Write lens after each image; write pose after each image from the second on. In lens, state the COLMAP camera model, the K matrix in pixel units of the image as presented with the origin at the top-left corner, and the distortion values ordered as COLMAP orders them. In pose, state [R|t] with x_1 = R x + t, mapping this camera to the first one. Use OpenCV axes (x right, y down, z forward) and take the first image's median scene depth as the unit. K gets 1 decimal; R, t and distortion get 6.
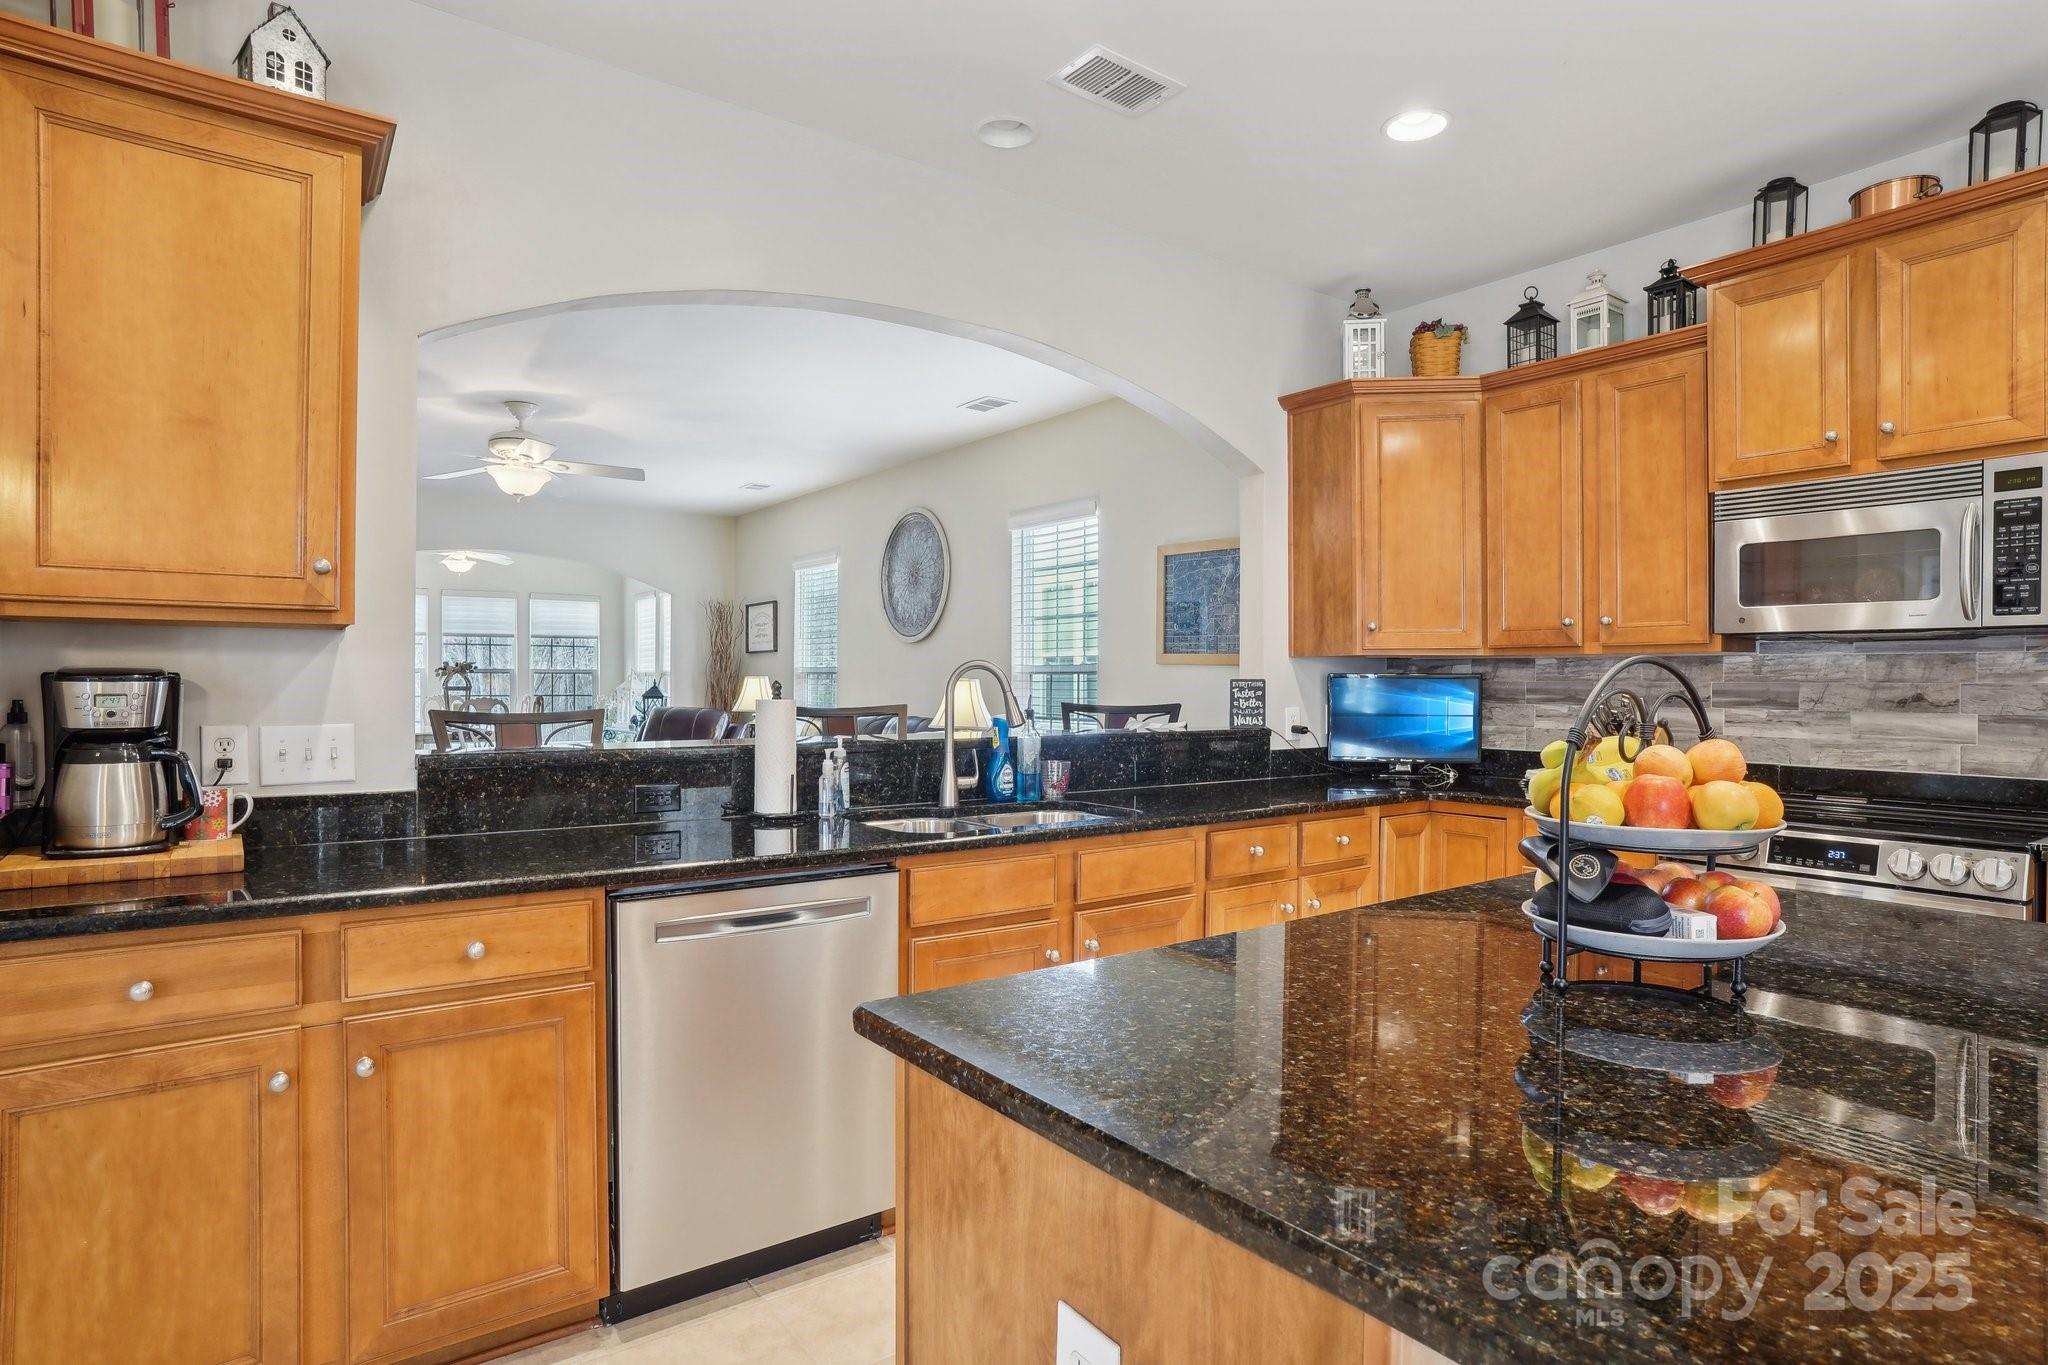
lens RADIAL K [[1098.9, 0, 1034.5], [0, 1098.9, 692.0], [0, 0, 1]] dist [-0.063420, 0.030656]
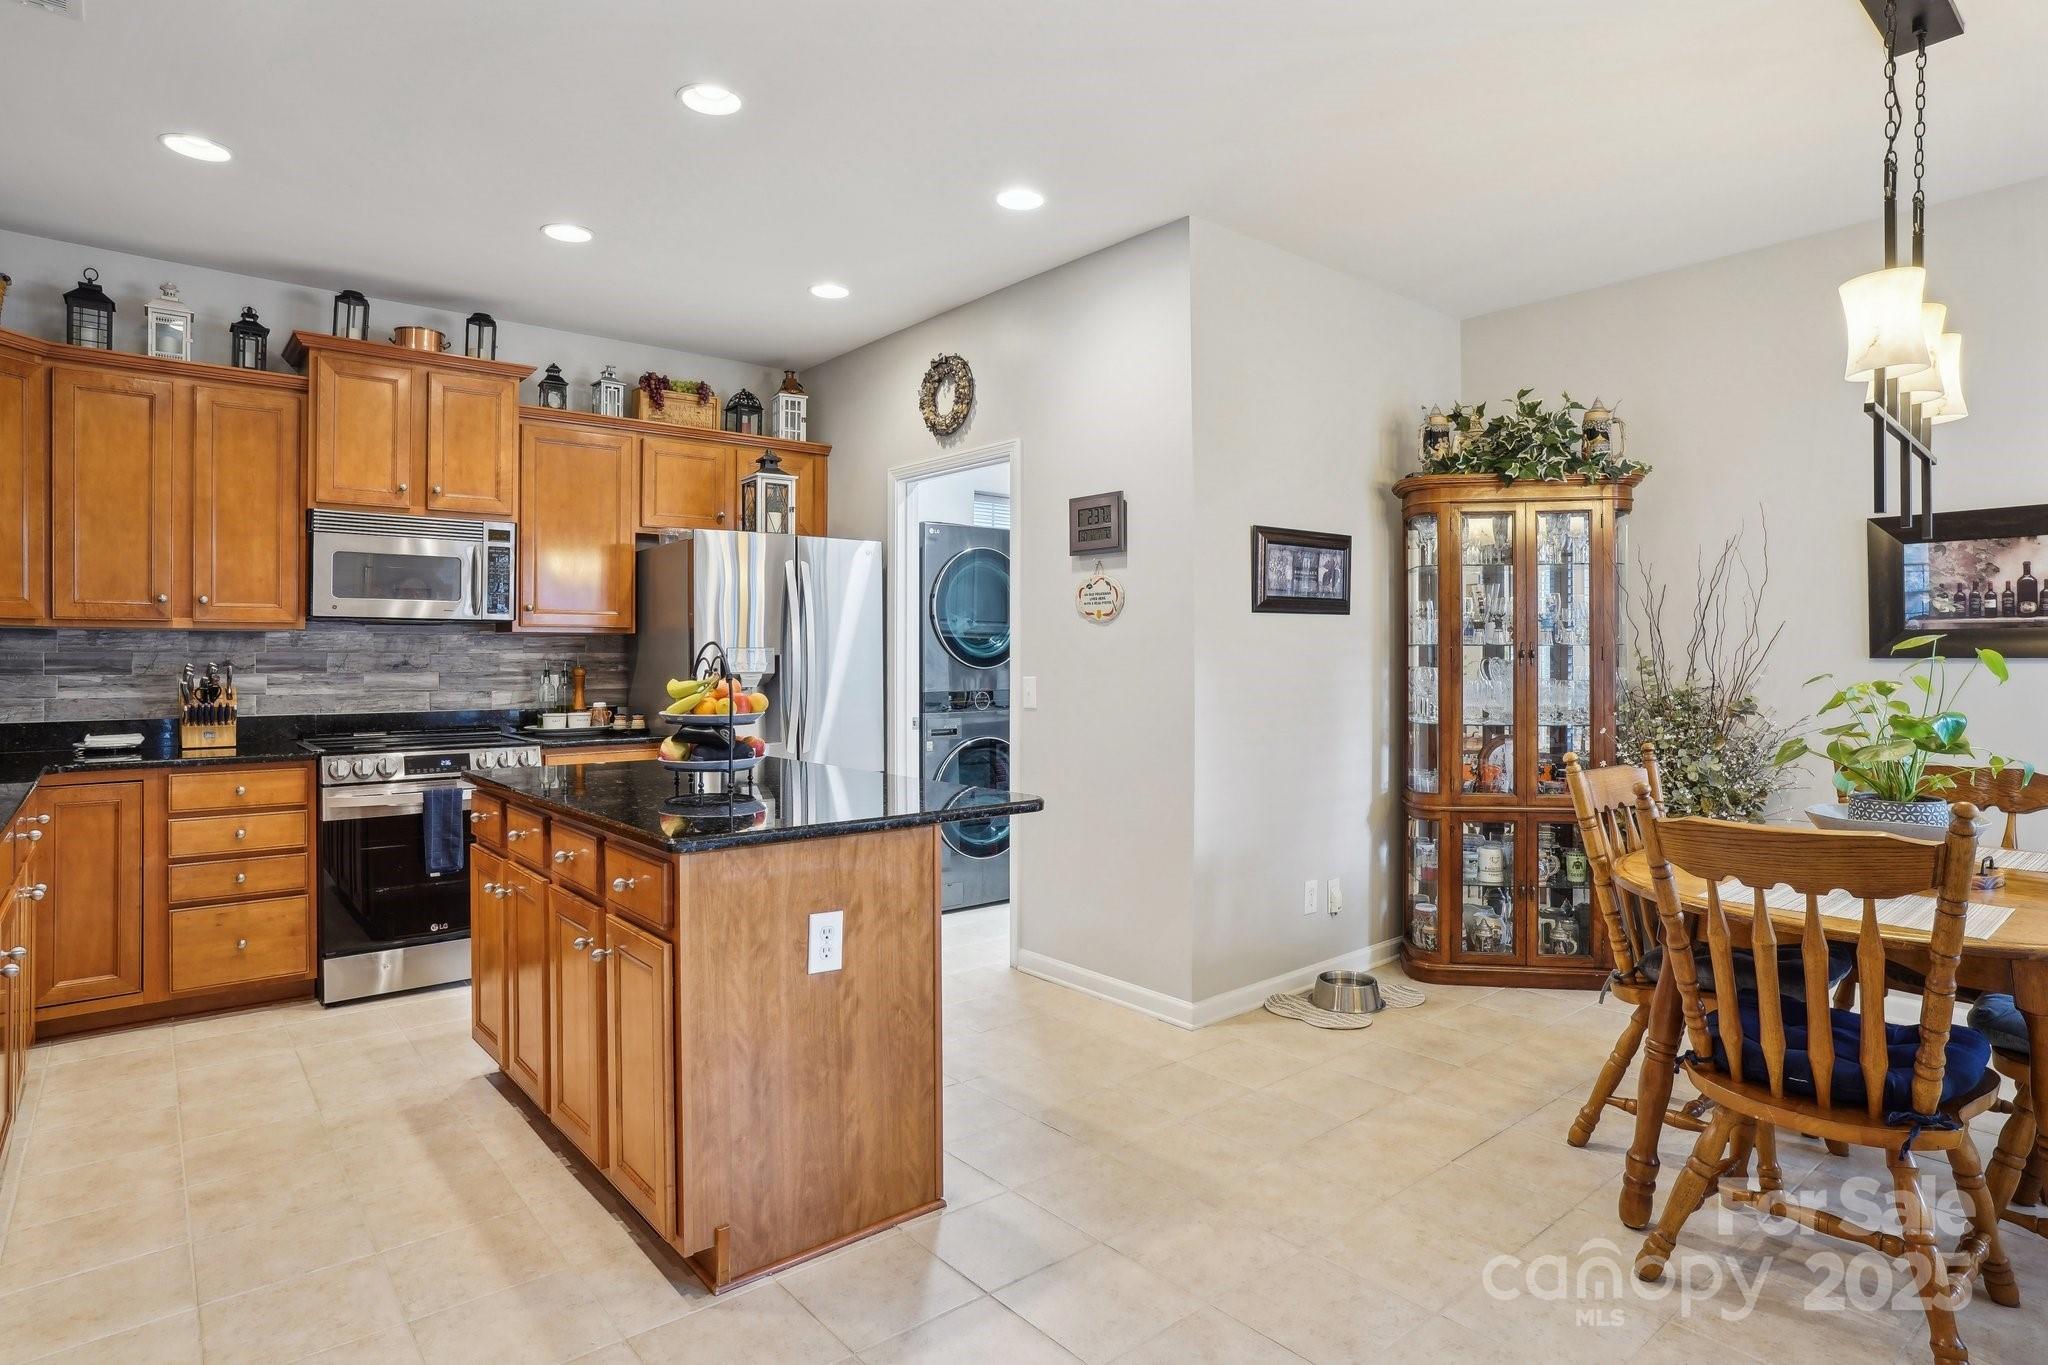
lens RADIAL K [[1098.9, 0, 1038.8], [0, 1098.9, 660.8], [0, 0, 1]] dist [-0.063420, 0.030656]
pose [[-0.070233, -0.009421, 0.997486, -0.818828], [0.009435, 0.999904, 0.010108, -0.004580], [-0.997486, 0.010121, -0.070138, 0.225872]]
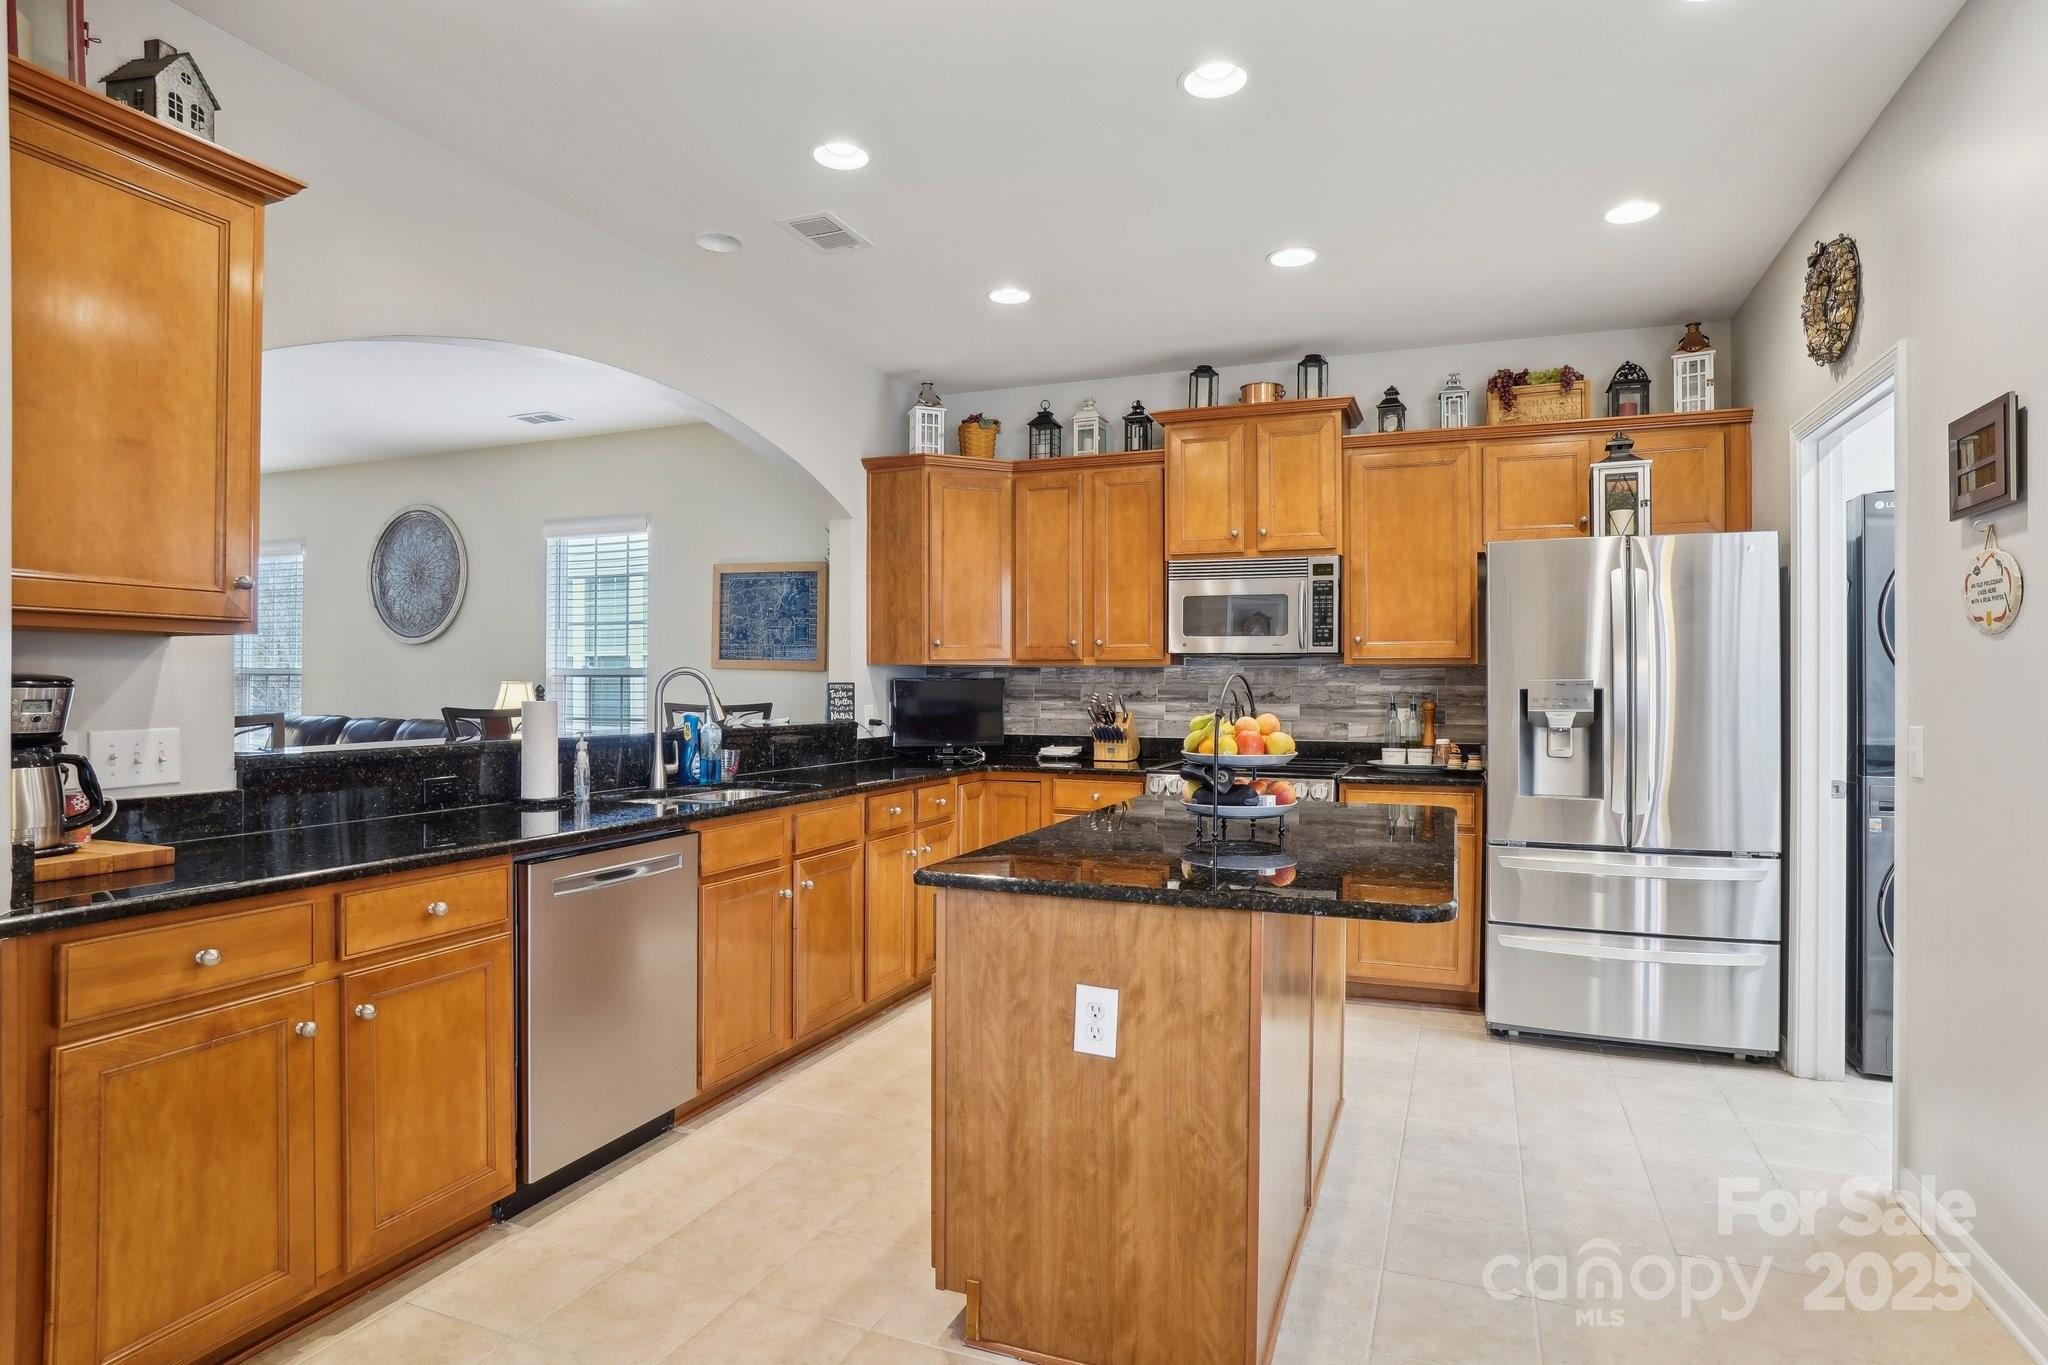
lens RADIAL K [[1098.9, 0, 1042.9], [0, 1098.9, 694.8], [0, 0, 1]] dist [-0.063420, 0.030656]
pose [[0.845843, -0.005978, 0.533399, -0.393385], [0.005369, 0.999982, 0.002694, -0.000083], [-0.533405, 0.000585, 0.845859, -0.255727]]
